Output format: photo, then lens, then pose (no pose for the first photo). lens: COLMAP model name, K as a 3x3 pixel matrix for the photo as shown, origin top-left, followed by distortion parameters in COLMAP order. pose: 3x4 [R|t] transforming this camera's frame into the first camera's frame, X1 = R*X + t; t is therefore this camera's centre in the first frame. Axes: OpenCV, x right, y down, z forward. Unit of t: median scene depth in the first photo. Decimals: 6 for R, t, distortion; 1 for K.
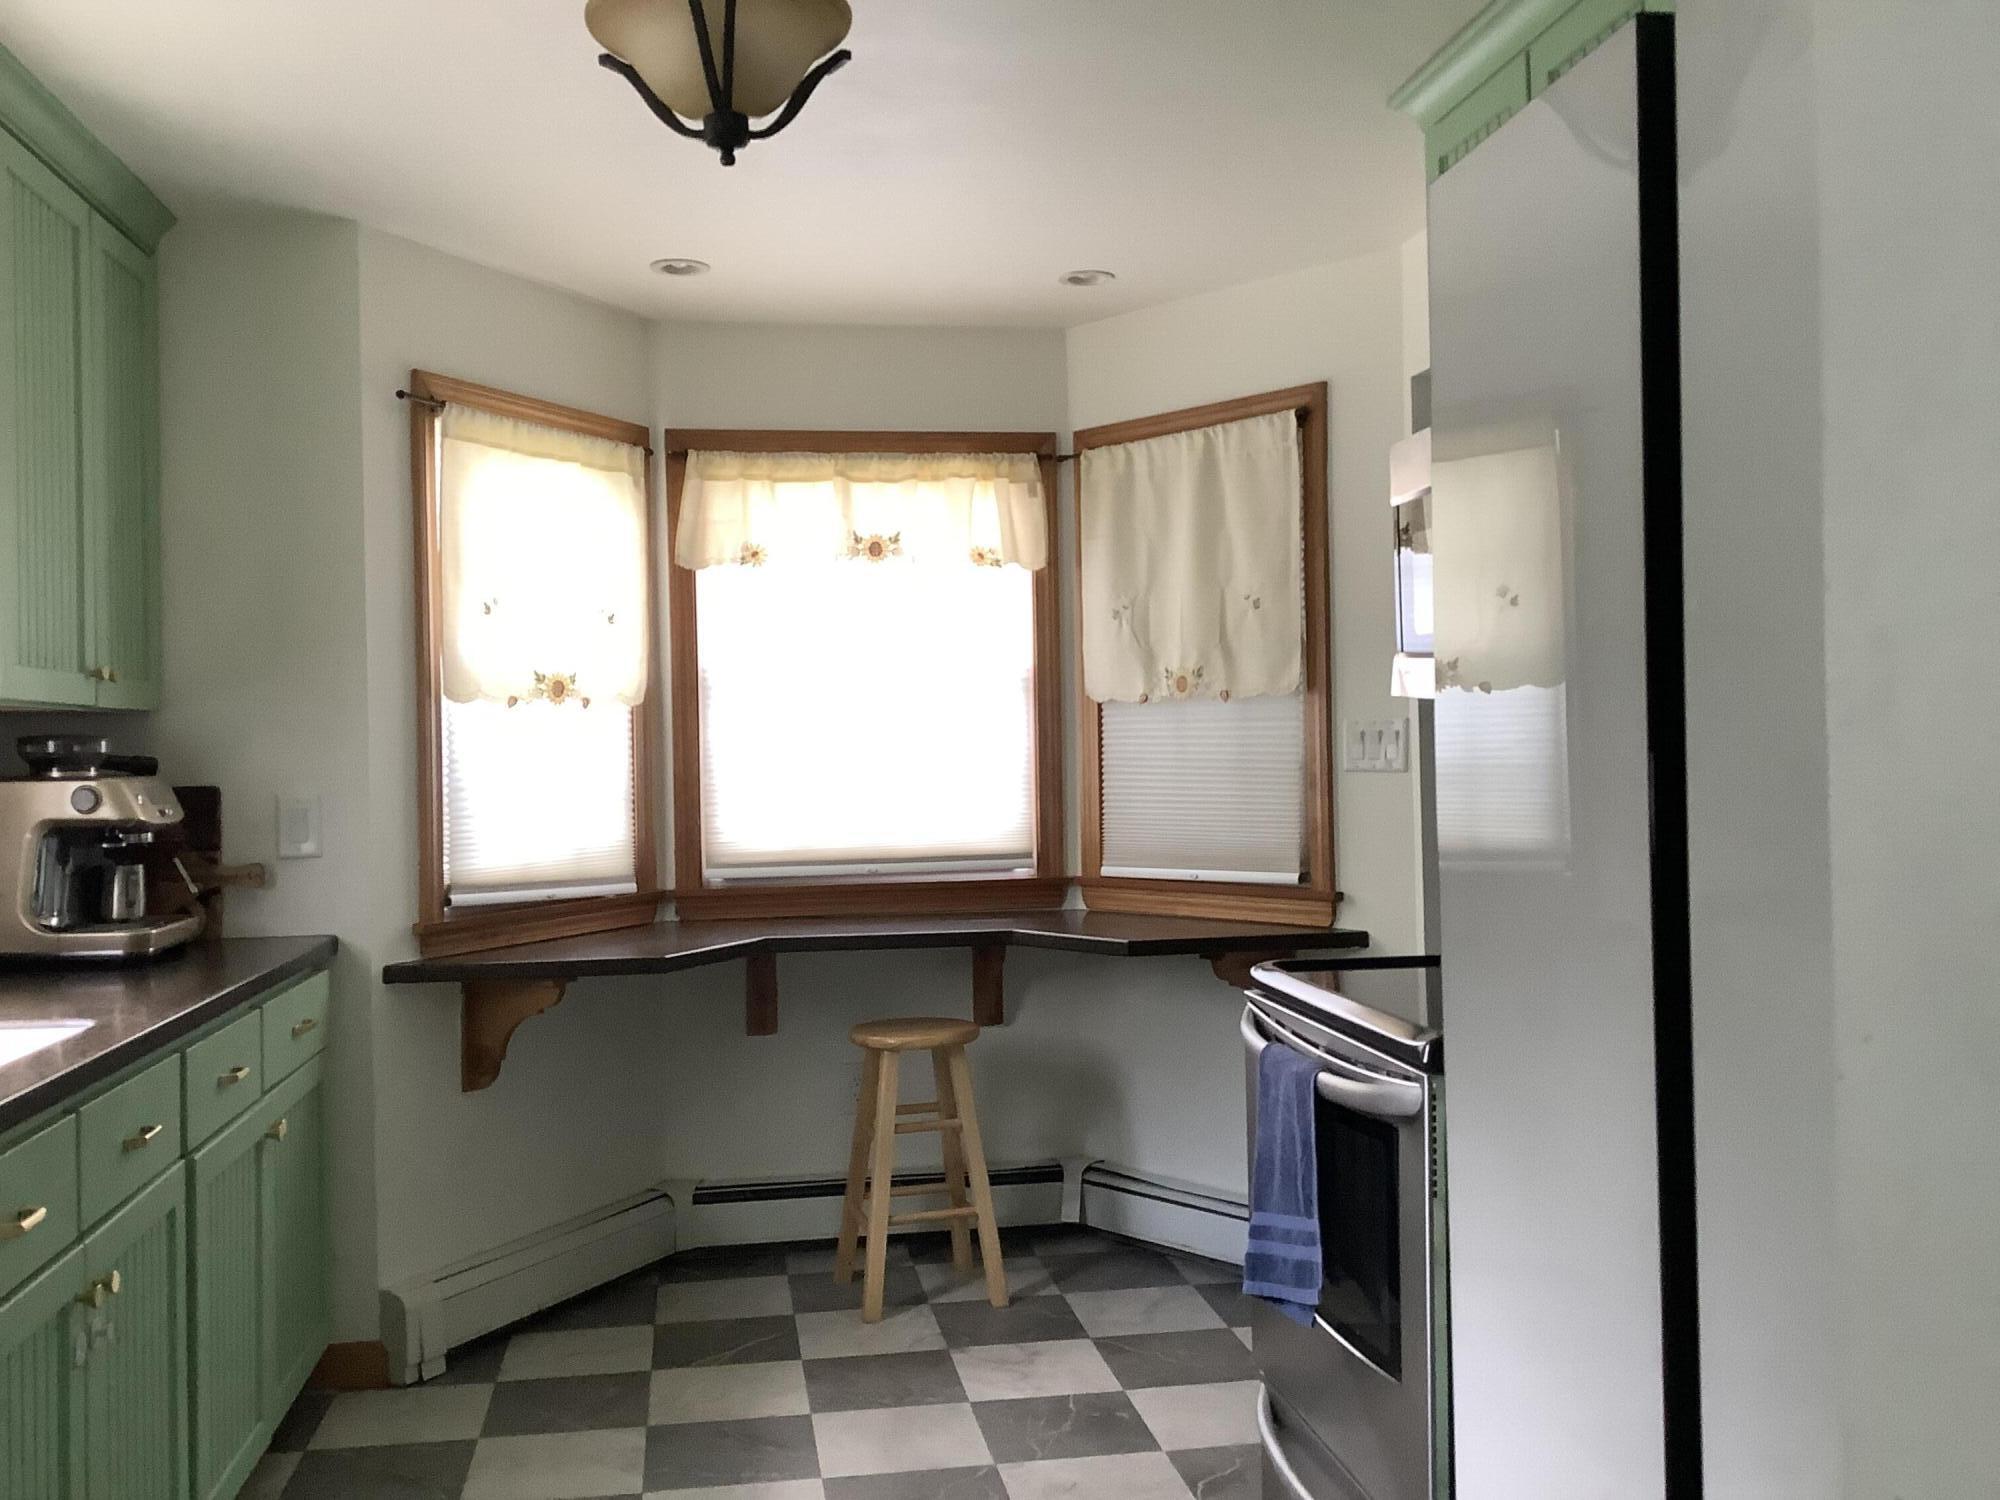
lens RADIAL K [[1808.2, 0, 1004.3], [0, 1808.2, 737.9], [0, 0, 1]] dist [0.111320, -0.223442]
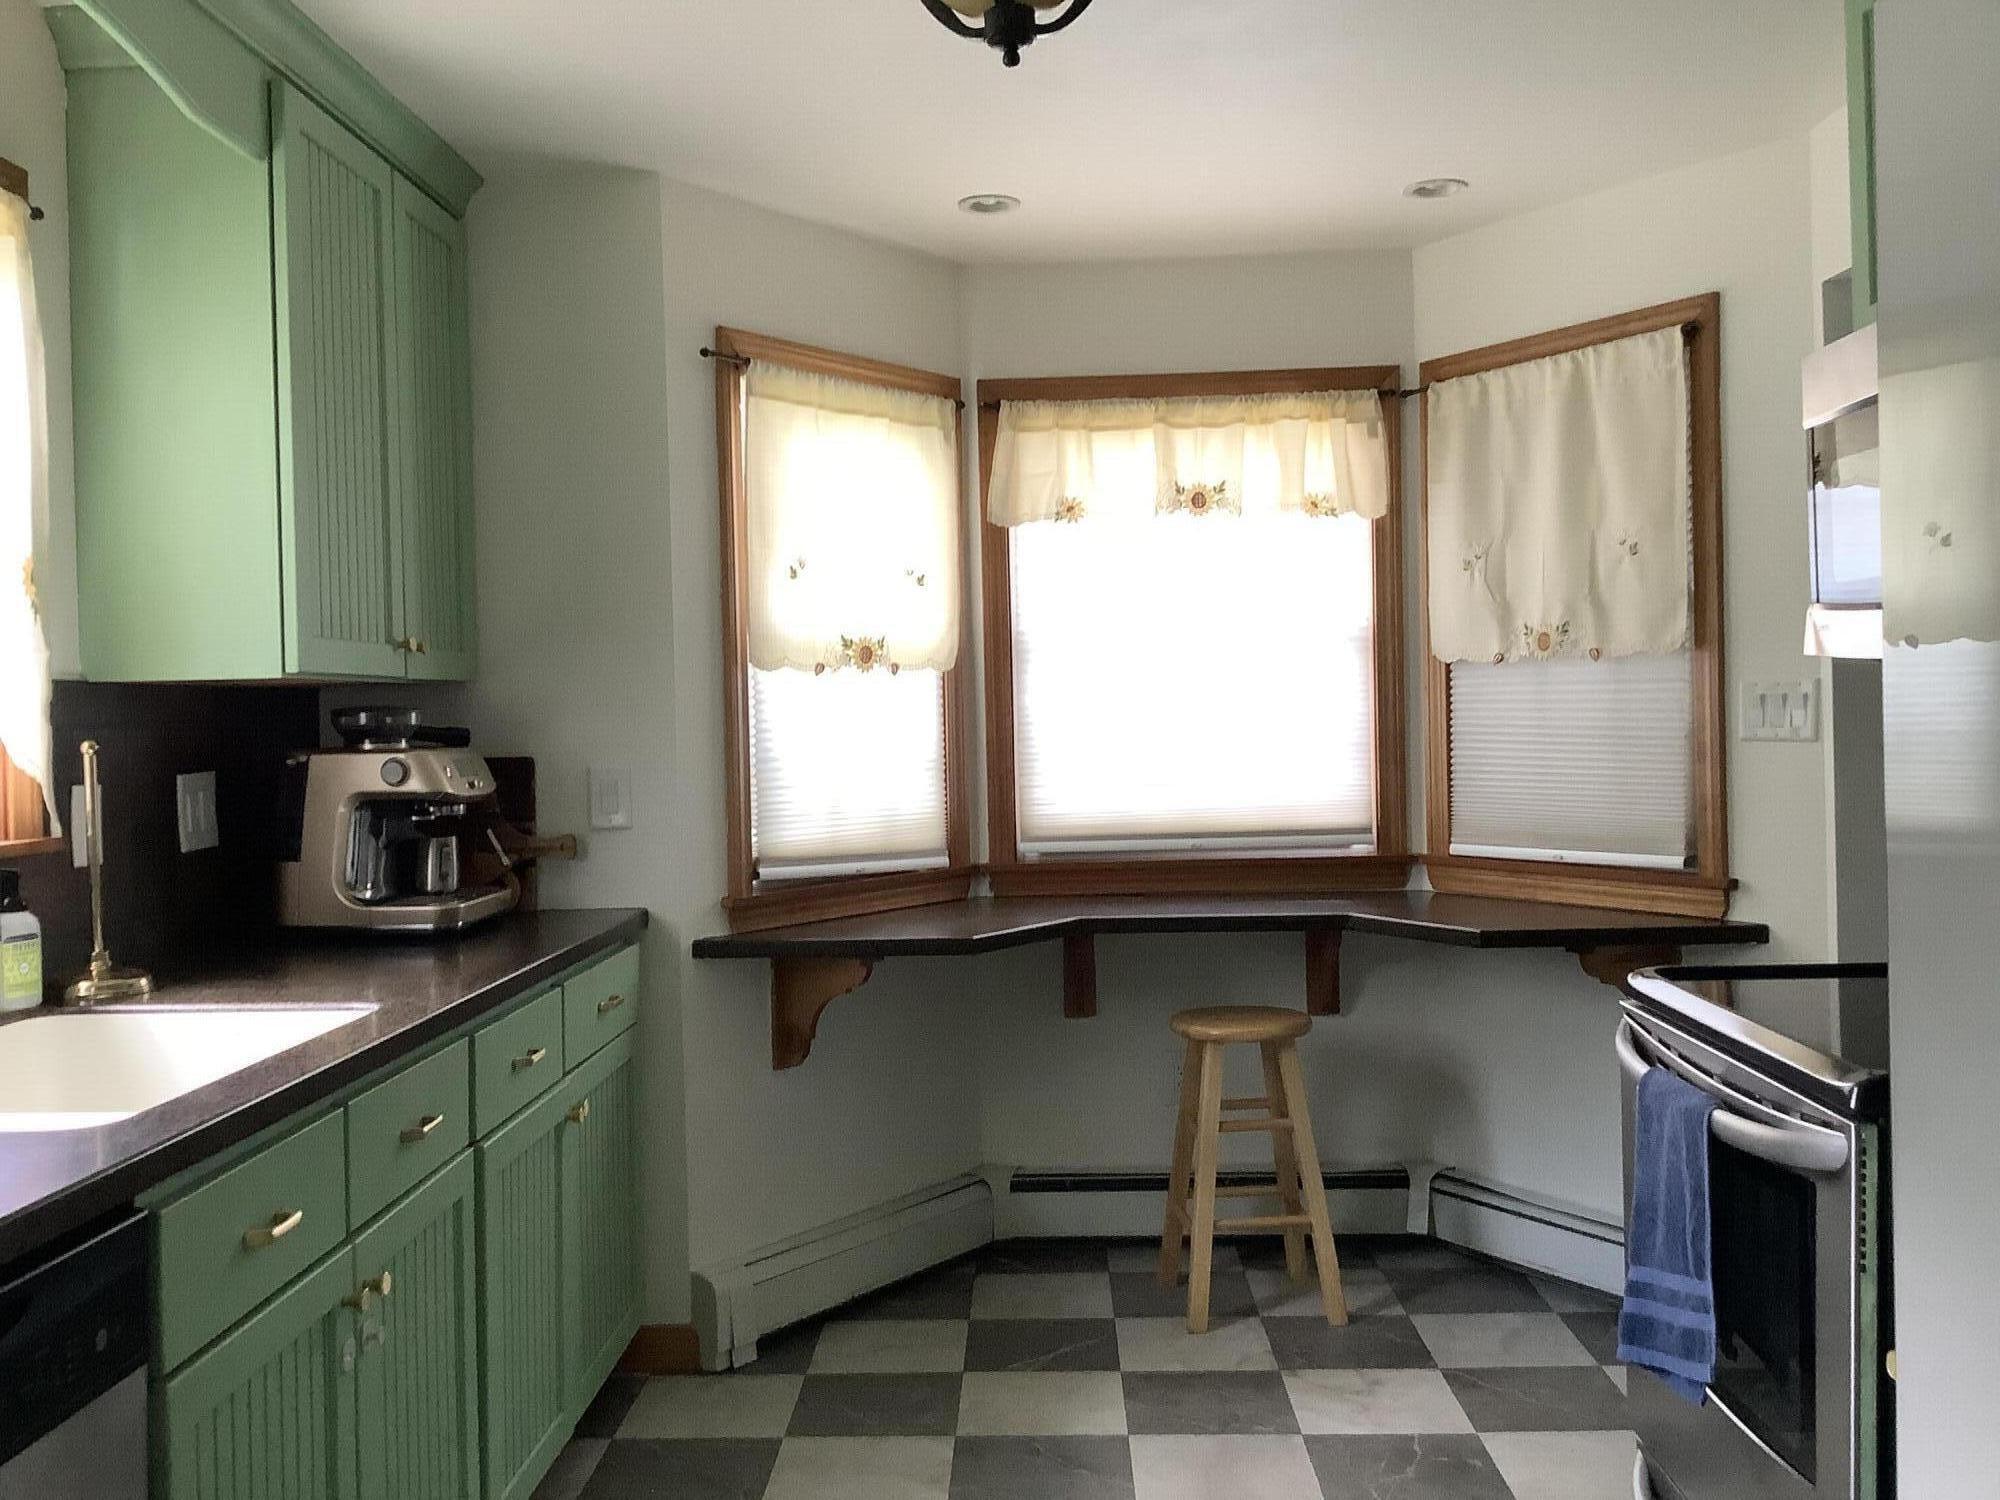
lens RADIAL K [[1833.8, 0, 1001.8], [0, 1833.8, 735.2], [0, 0, 1]] dist [0.133632, -0.248860]
pose [[0.982334, -0.001128, -0.187134, 0.007386], [0.005079, 0.999774, 0.020639, -0.004433], [0.187069, -0.021225, 0.982117, 0.062351]]
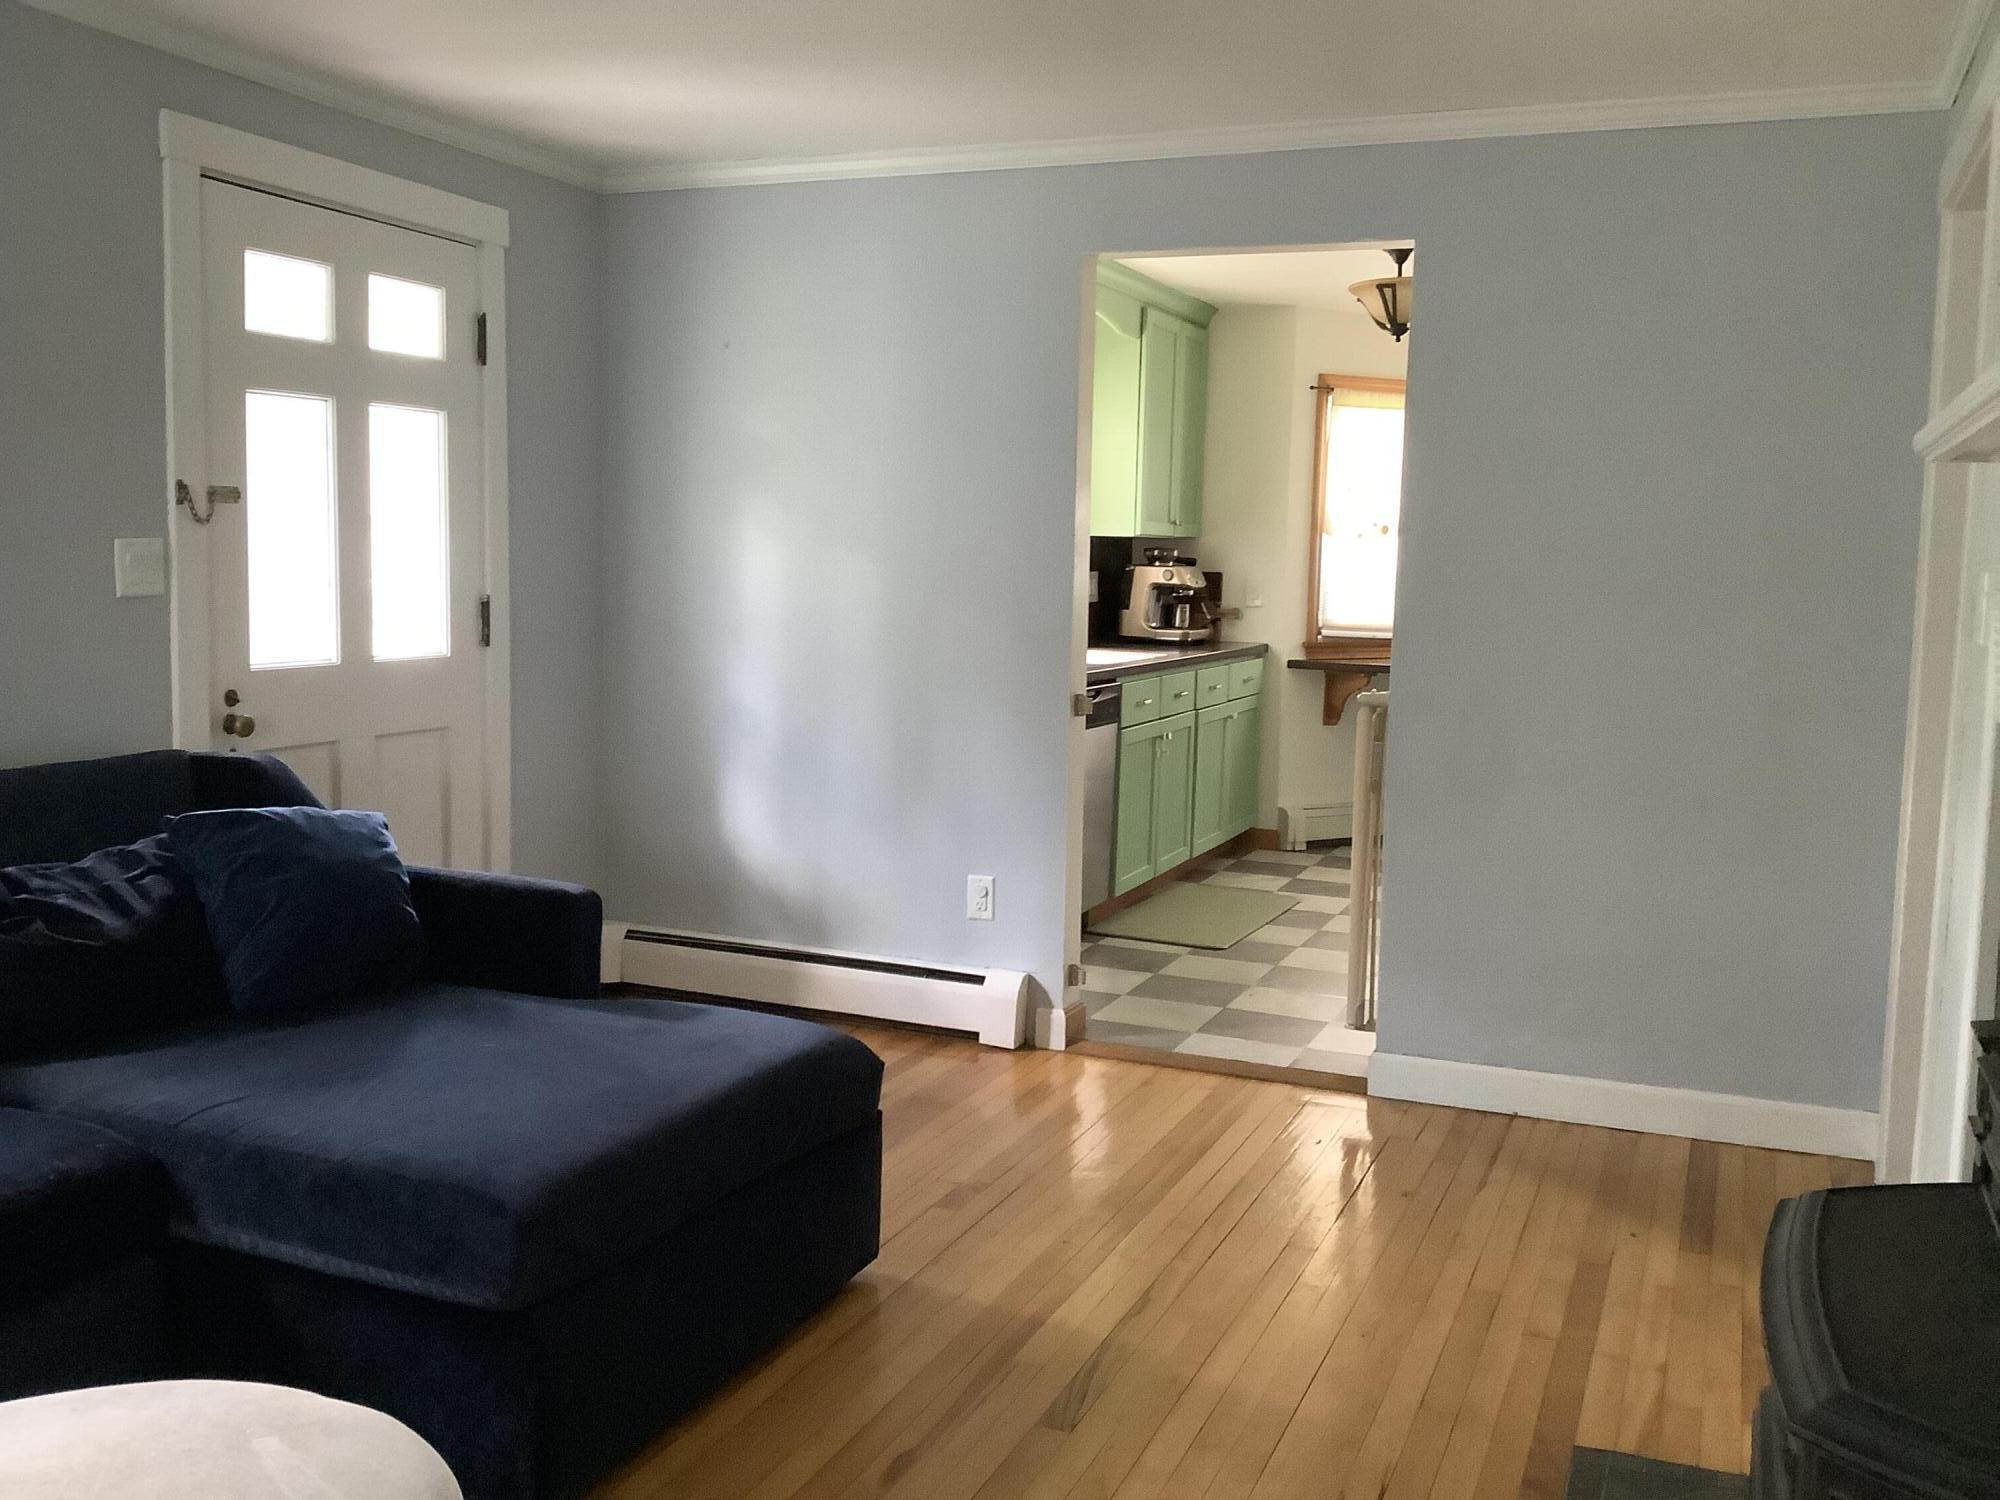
lens RADIAL K [[1808.2, 0, 1004.3], [0, 1808.2, 737.9], [0, 0, 1]] dist [0.111320, -0.223442]
pose [[0.850536, 0.092036, -0.517801, 0.469989], [-0.034732, 0.992249, 0.119315, -0.025417], [0.524769, -0.083498, 0.847140, -0.948998]]
